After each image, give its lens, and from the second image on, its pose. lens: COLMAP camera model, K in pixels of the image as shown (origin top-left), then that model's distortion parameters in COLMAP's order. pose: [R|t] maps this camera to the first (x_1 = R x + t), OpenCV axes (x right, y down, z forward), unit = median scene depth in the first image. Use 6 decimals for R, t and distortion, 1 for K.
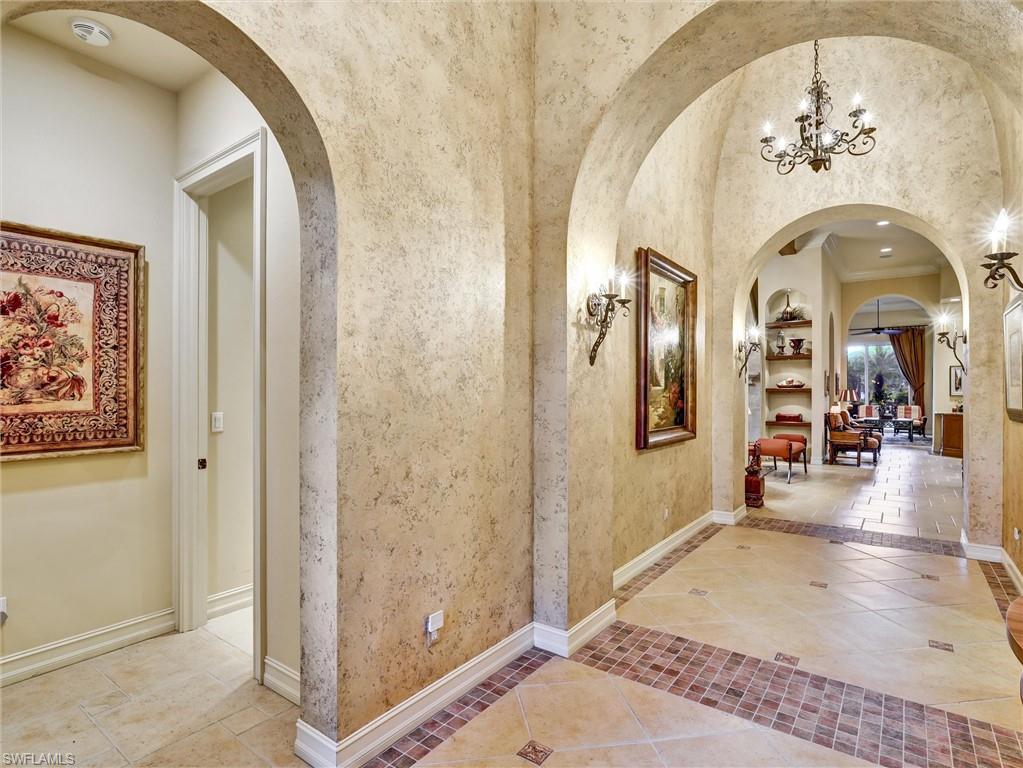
lens RADIAL K [[532.7, 0, 511.5], [0, 532.7, 384.0], [0, 0, 1]] dist [-0.011285, 0.003157]
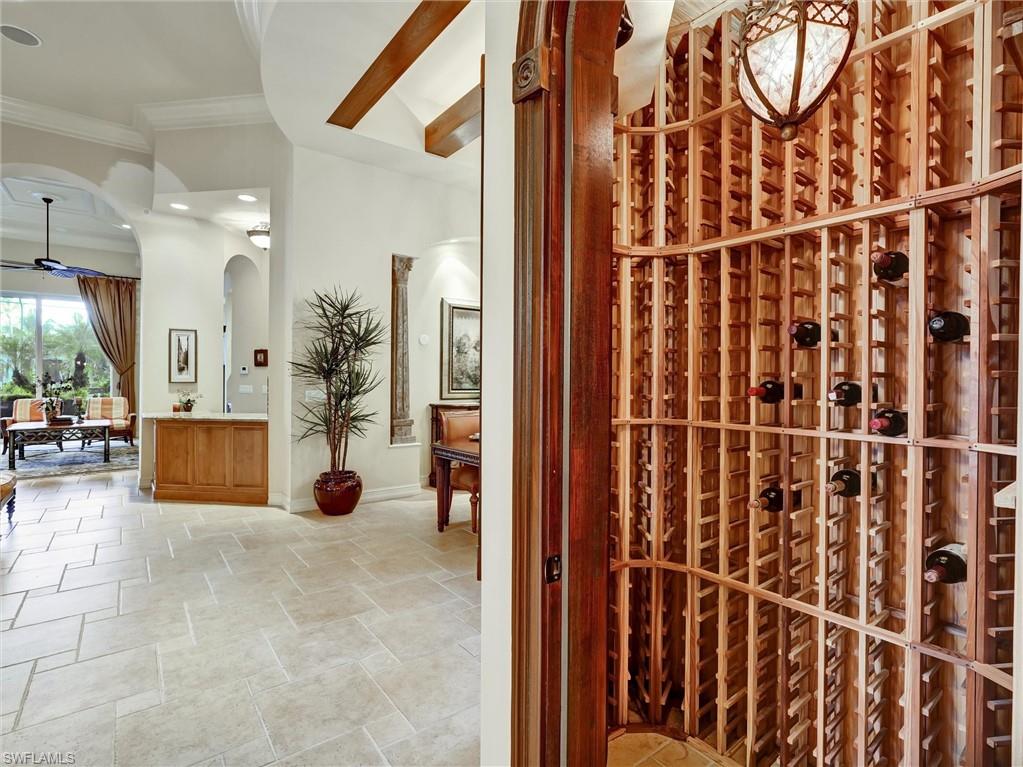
lens RADIAL K [[509.1, 0, 518.6], [0, 509.1, 377.1], [0, 0, 1]] dist [-0.006577, 0.000253]
pose [[0.274817, -0.001067, 0.961496, 0.413904], [-0.013027, 0.999903, 0.004833, 0.009252], [-0.961408, -0.013854, 0.274776, 0.497354]]
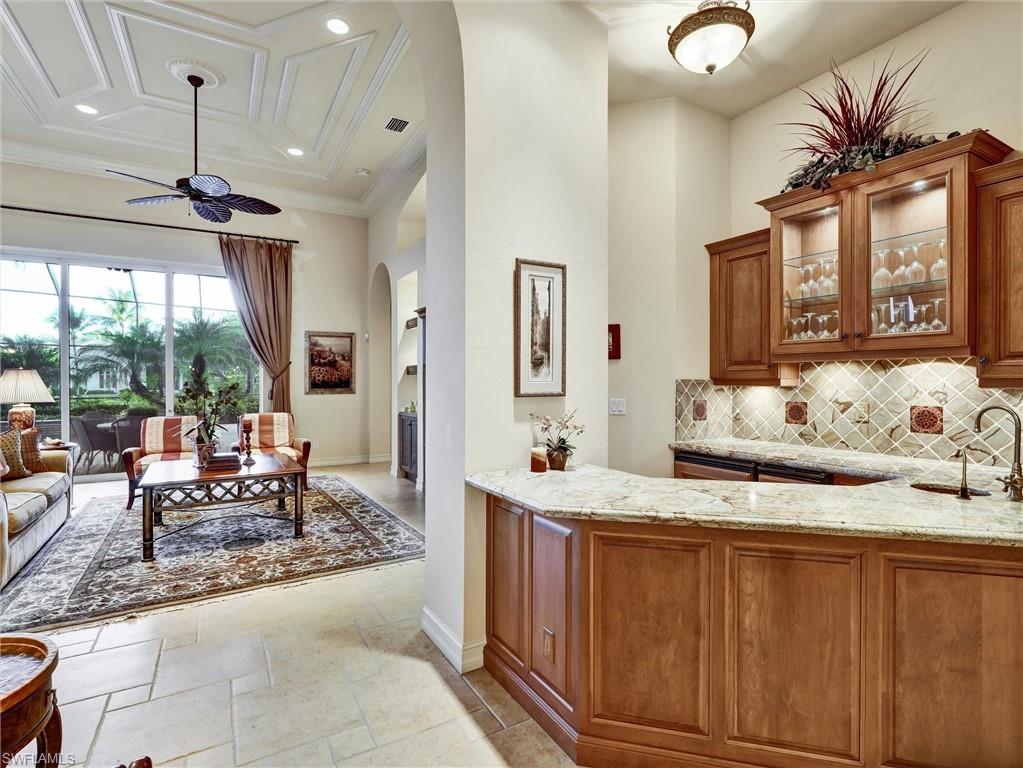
lens RADIAL K [[504.5, 0, 506.9], [0, 504.5, 380.4], [0, 0, 1]] dist [-0.009473, 0.000702]
pose [[0.399514, -0.003610, 0.916720, 0.635276], [-0.005702, 0.999963, 0.006422, 0.014616], [-0.916709, -0.007793, 0.399478, 0.923084]]
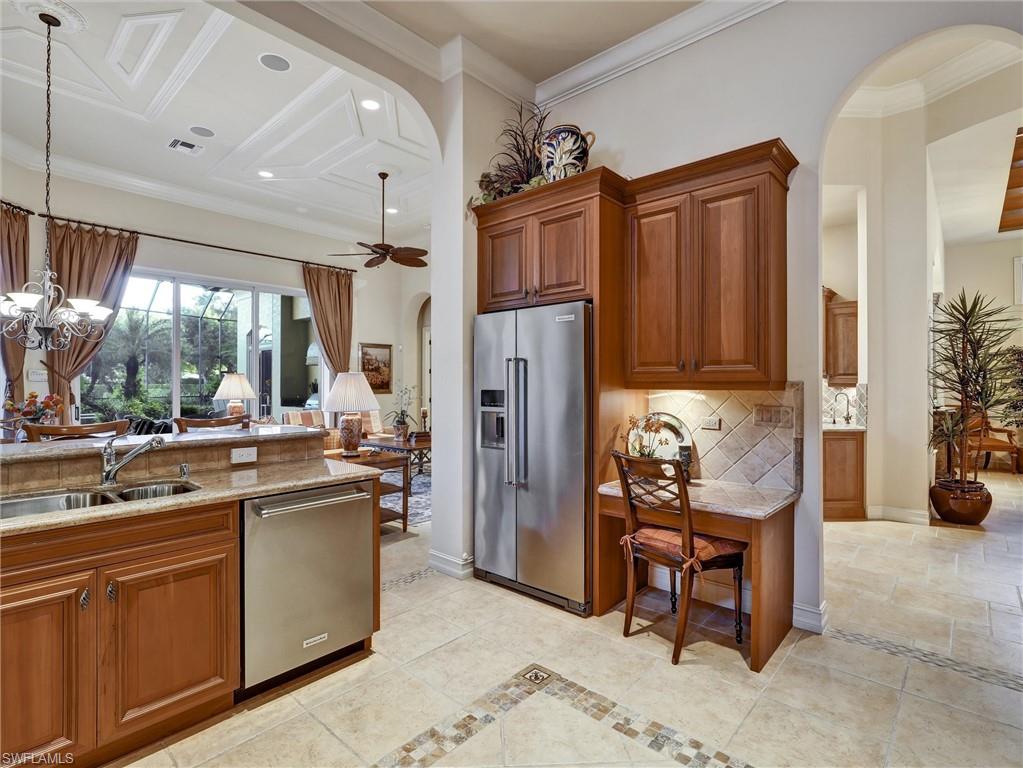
lens RADIAL K [[512.5, 0, 511.1], [0, 512.5, 373.9], [0, 0, 1]] dist [-0.004836, 0.001700]
pose [[0.092599, 0.013486, 0.995612, 0.331266], [-0.007608, 0.999889, -0.012837, 0.014295], [-0.995674, -0.006385, 0.092692, 1.110659]]
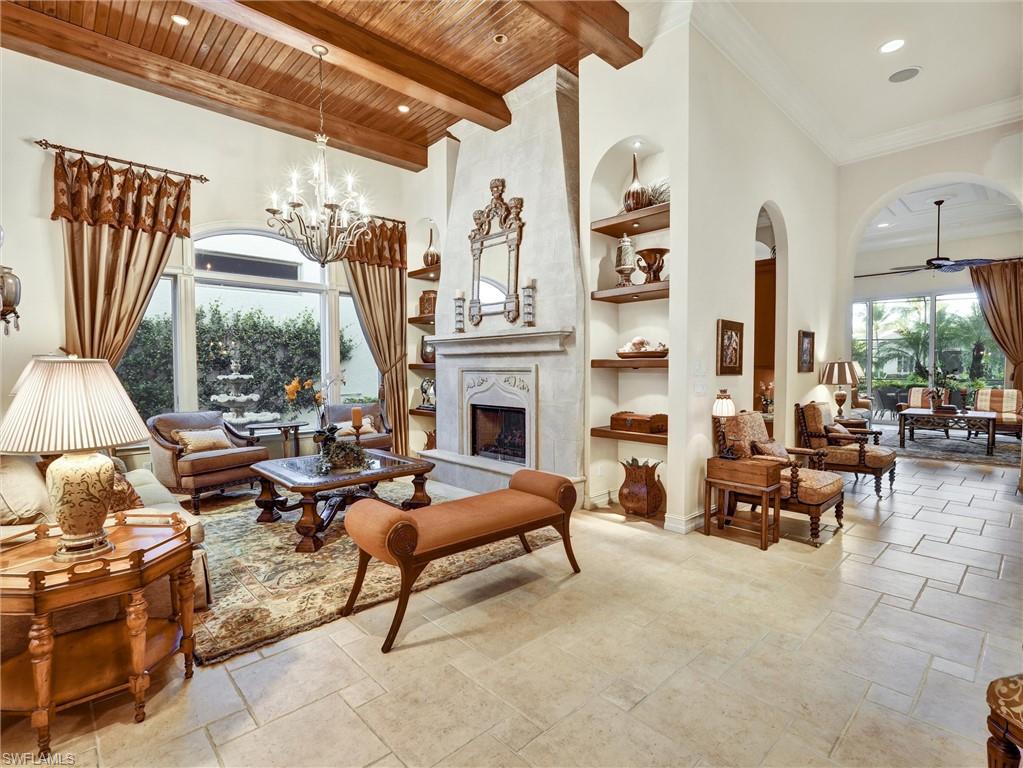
lens RADIAL K [[509.9, 0, 506.7], [0, 509.9, 384.1], [0, 0, 1]] dist [-0.005027, 0.001154]
pose [[0.983646, 0.003442, -0.180081, 0.415007], [0.004648, 0.998999, 0.044485, 0.008444], [0.180054, -0.044594, 0.982645, 0.453046]]
